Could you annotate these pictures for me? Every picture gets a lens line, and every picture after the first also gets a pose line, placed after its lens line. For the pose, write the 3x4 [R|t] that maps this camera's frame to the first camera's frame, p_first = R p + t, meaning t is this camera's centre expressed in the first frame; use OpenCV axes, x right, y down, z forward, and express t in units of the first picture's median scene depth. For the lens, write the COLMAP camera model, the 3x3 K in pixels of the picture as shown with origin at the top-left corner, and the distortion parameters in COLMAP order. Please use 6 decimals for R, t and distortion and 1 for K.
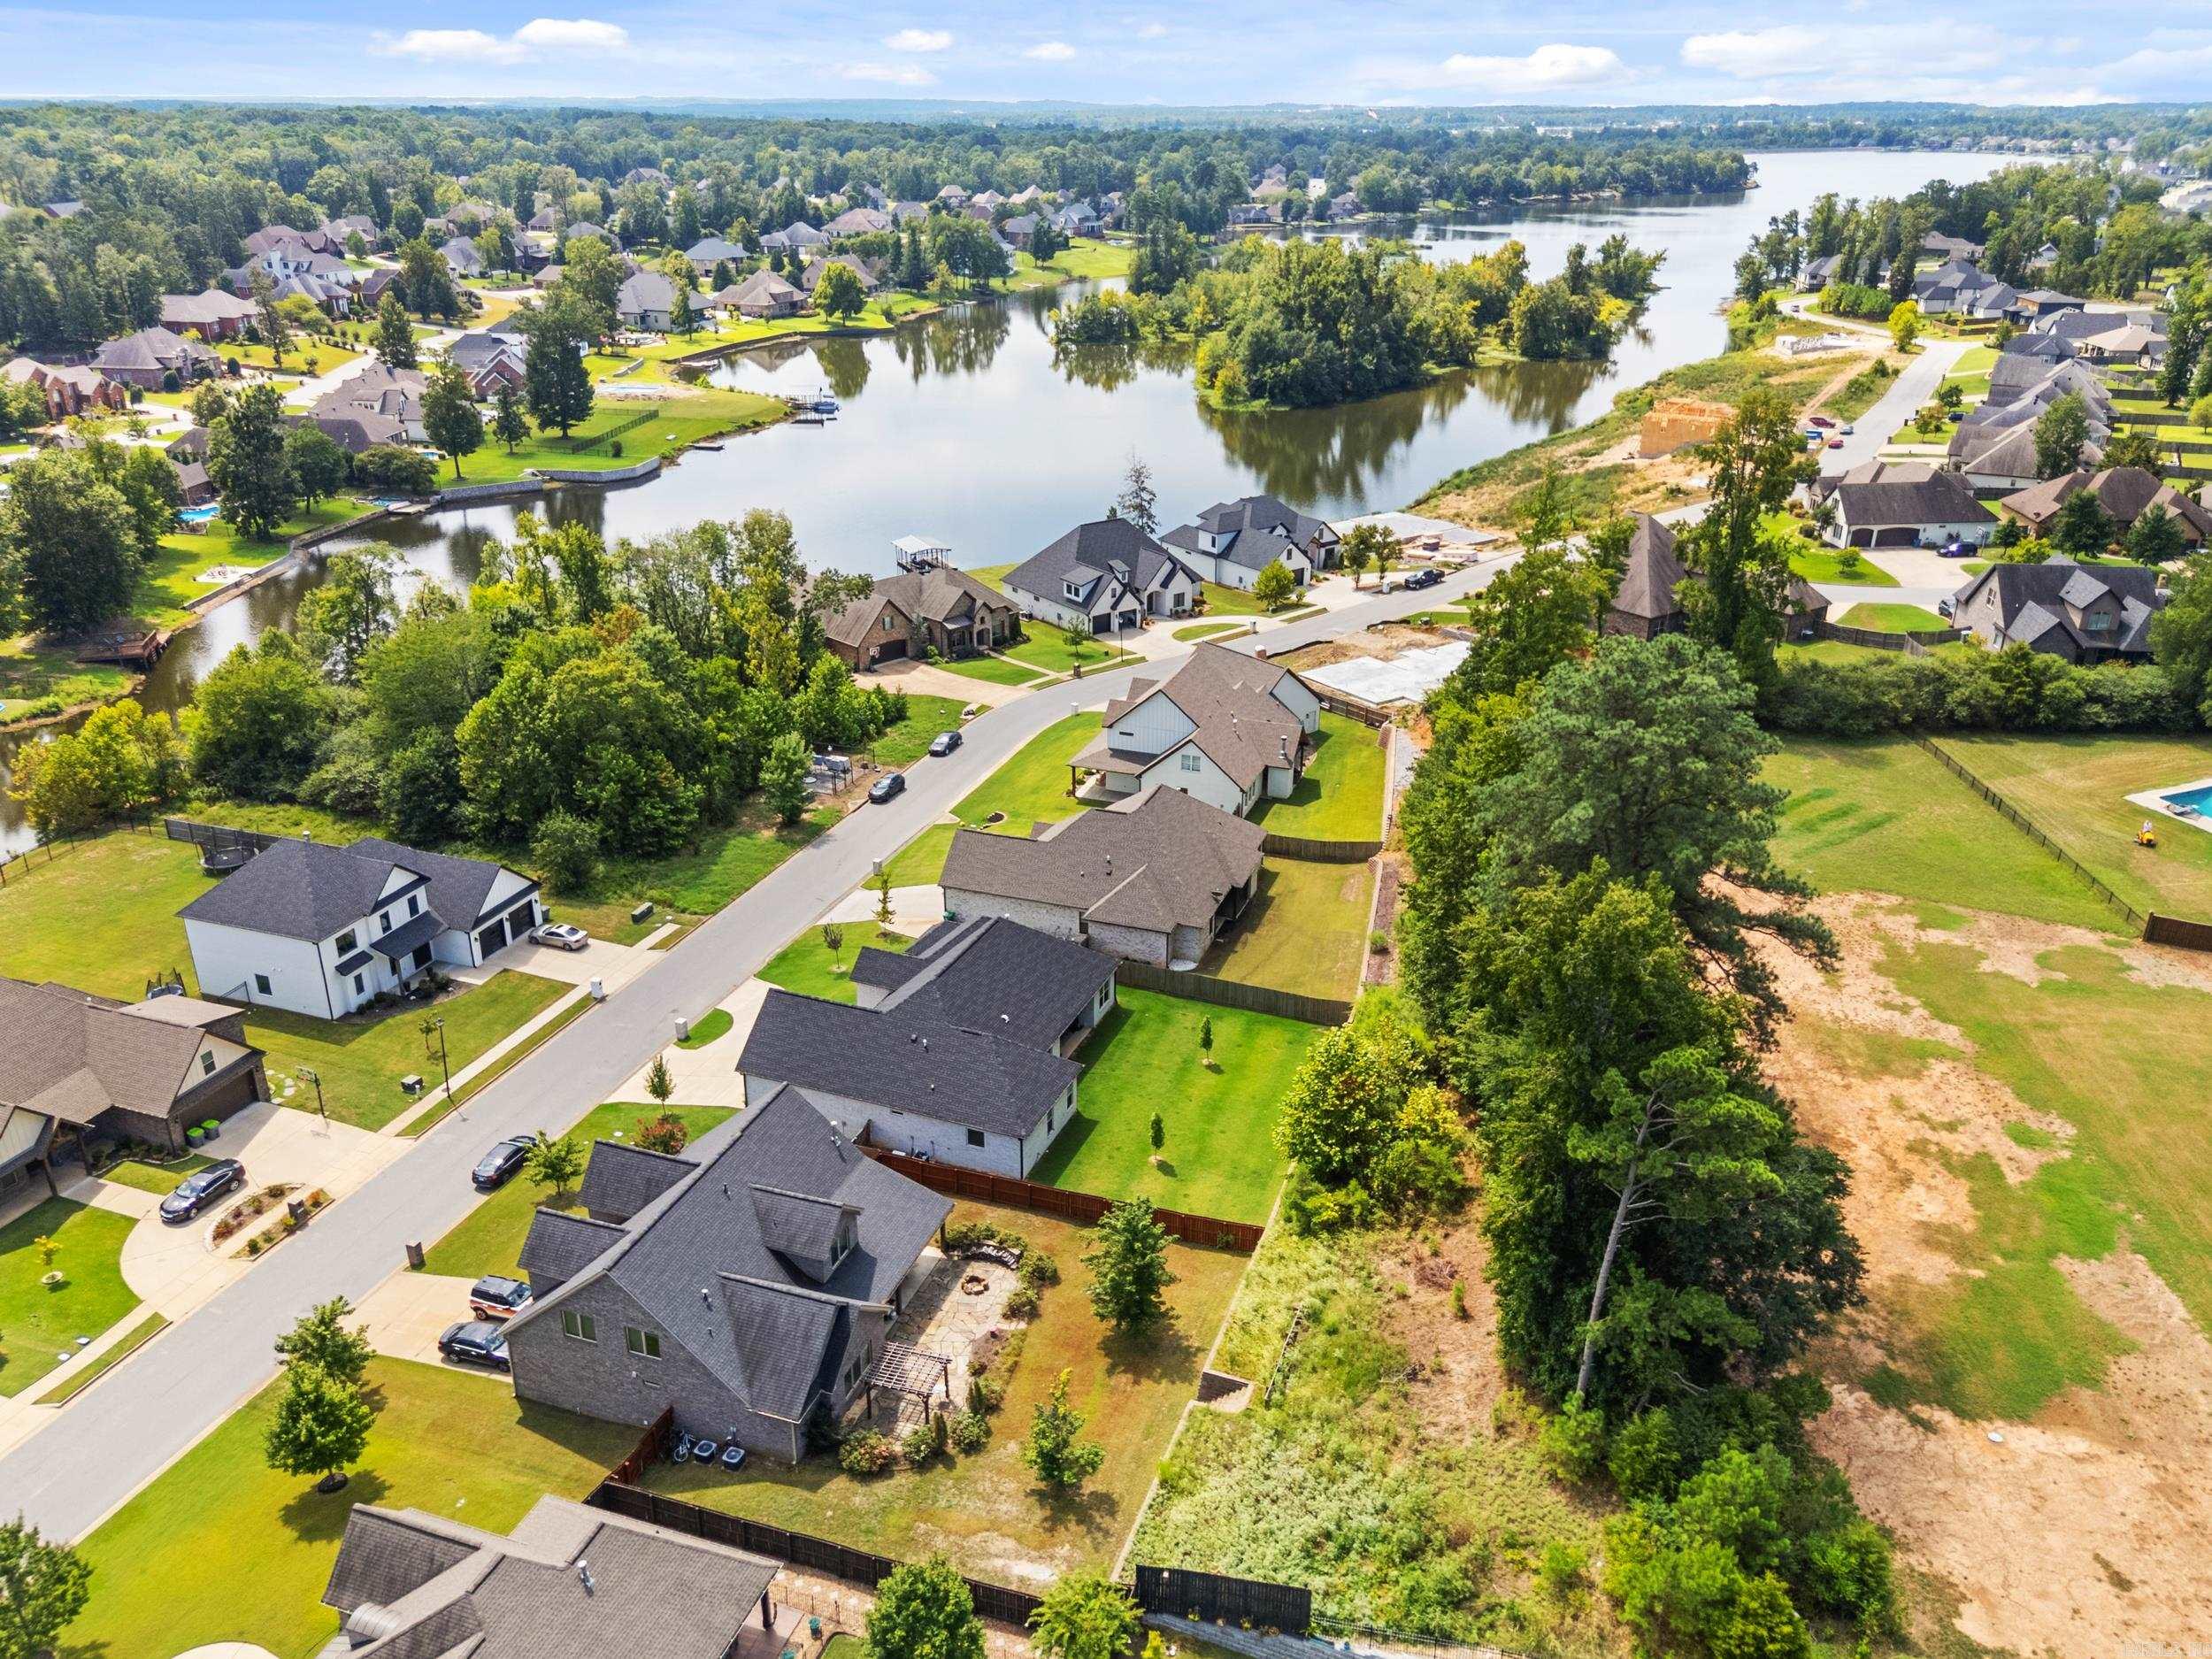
lens RADIAL K [[1632.8, 0, 1108.6], [0, 1632.8, 816.8], [0, 0, 1]] dist [0.082774, -0.093411]
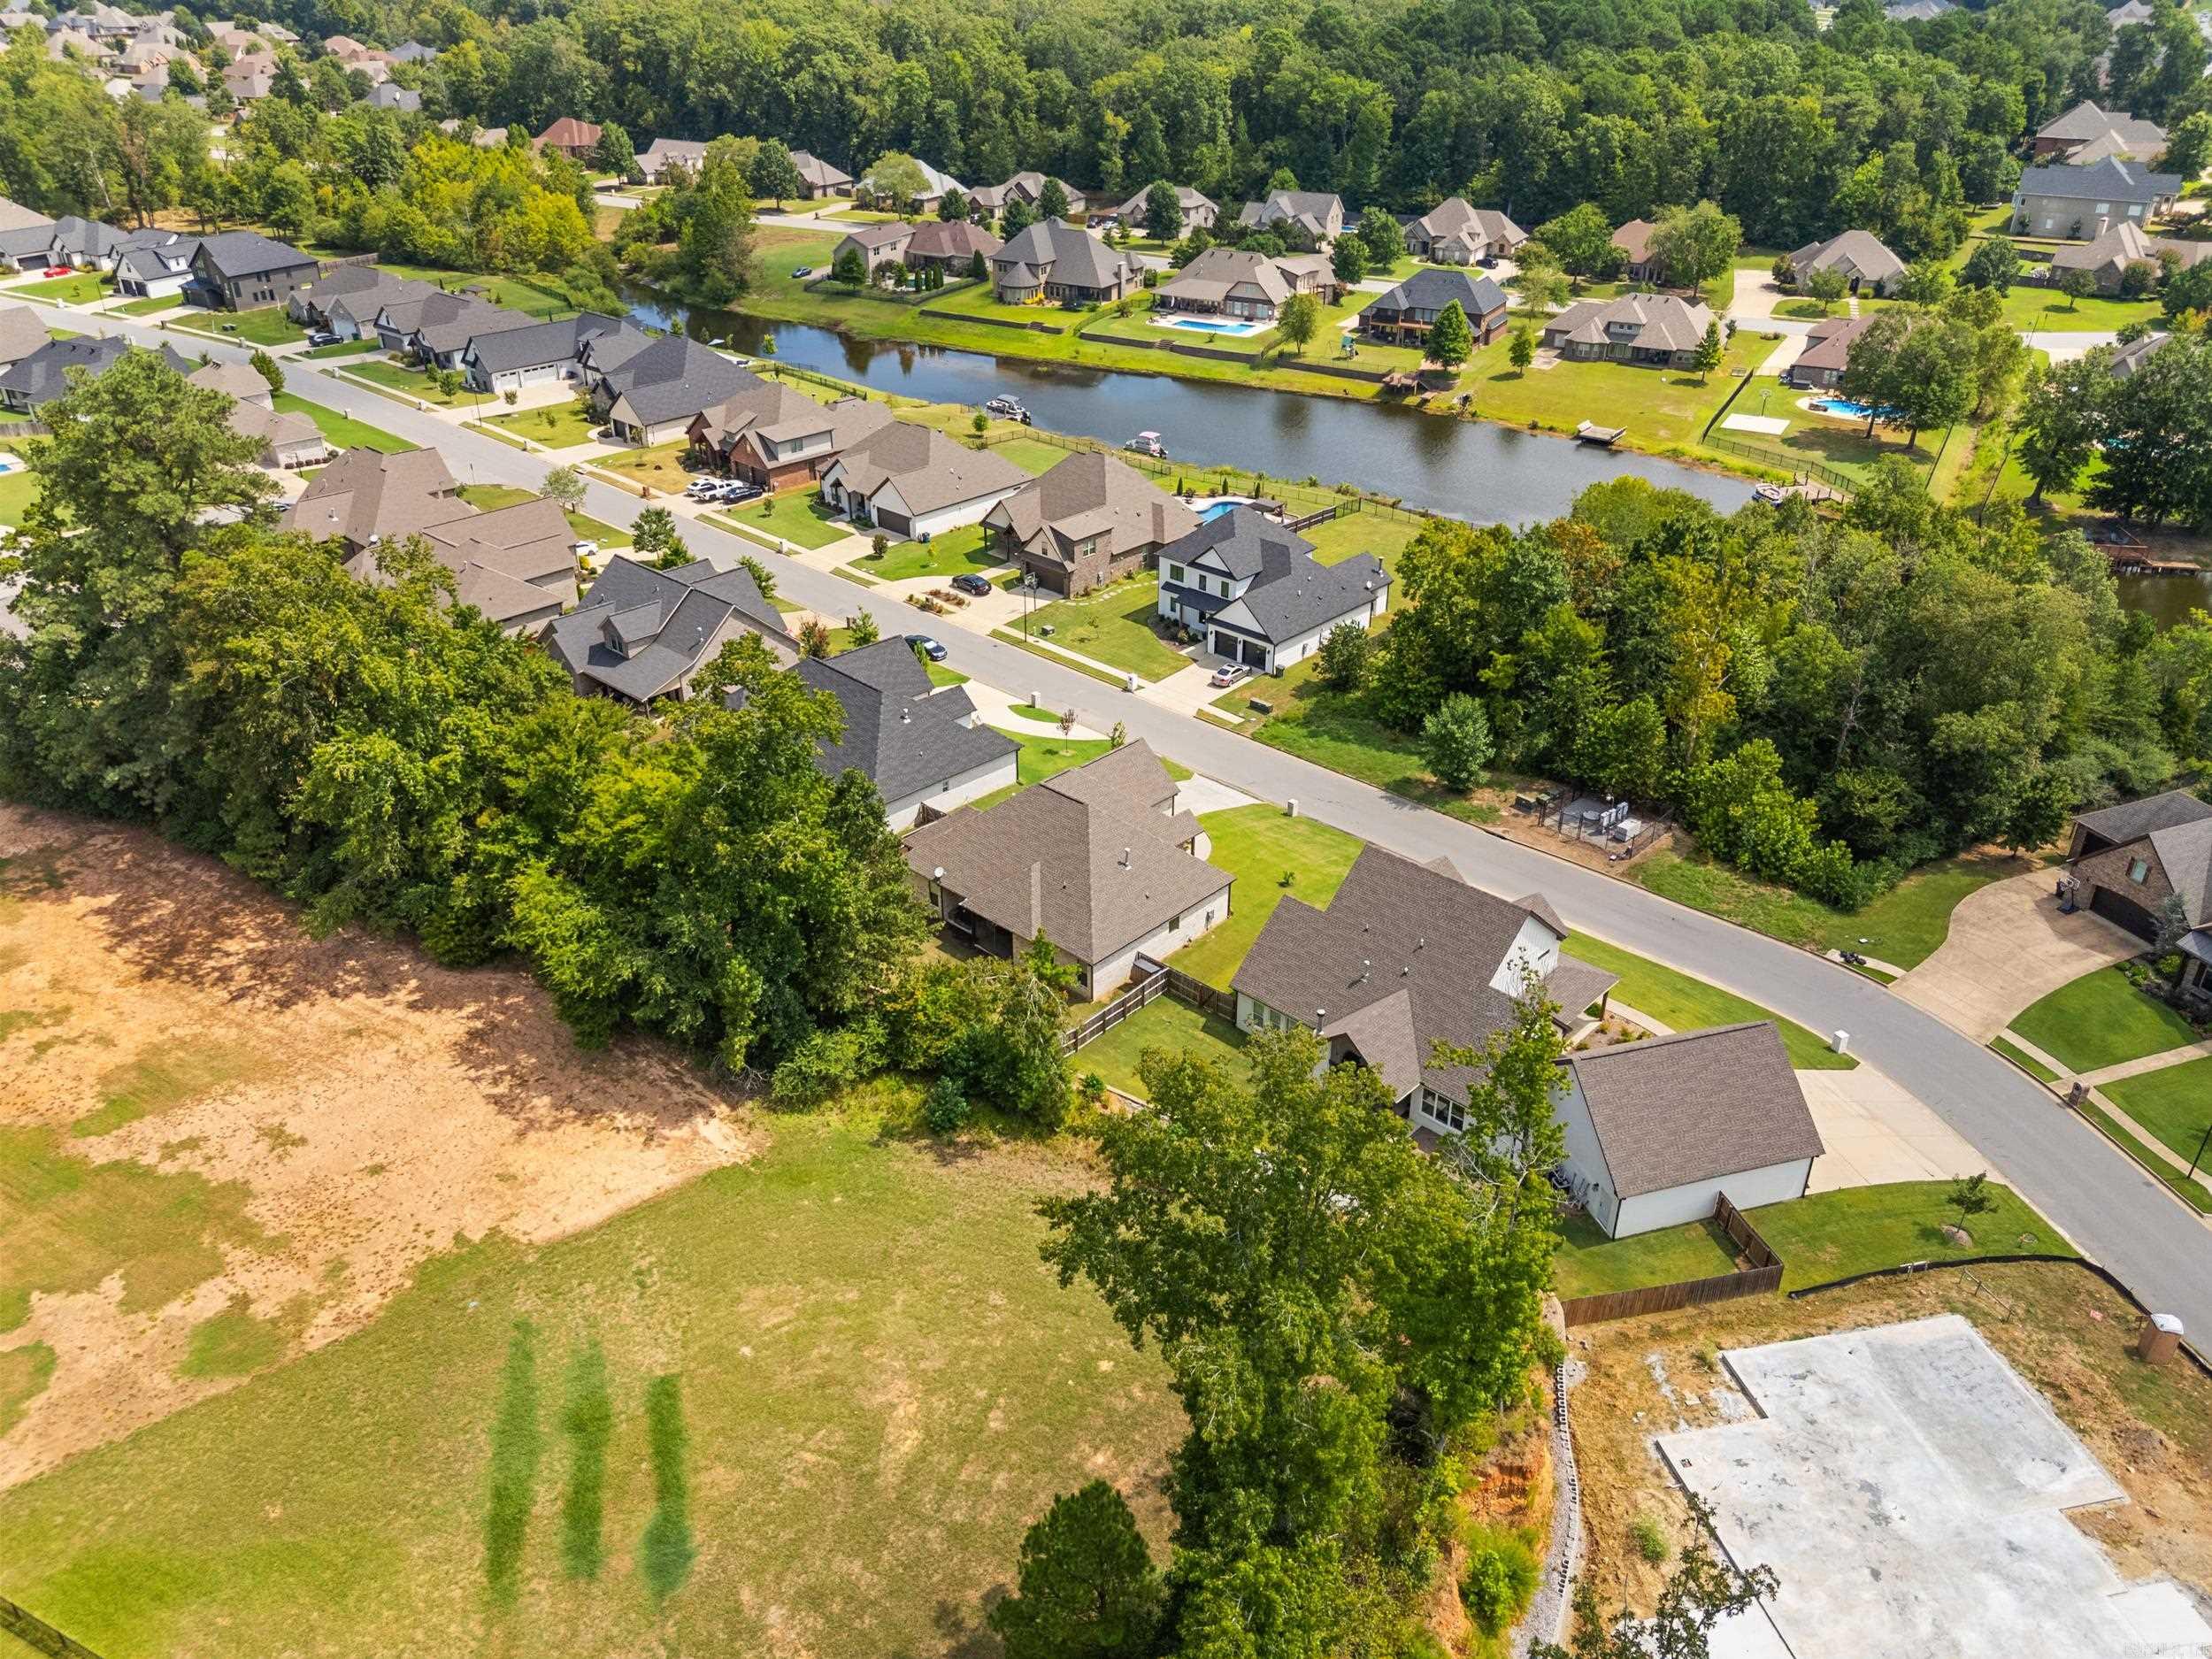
lens RADIAL K [[1632.8, 0, 1108.6], [0, 1632.8, 816.8], [0, 0, 1]] dist [0.082774, -0.093411]
pose [[-0.388825, 0.437043, -0.811054, 0.223977], [-0.369737, 0.732304, 0.571862, -0.156906], [0.843866, 0.522231, -0.123147, 0.354934]]
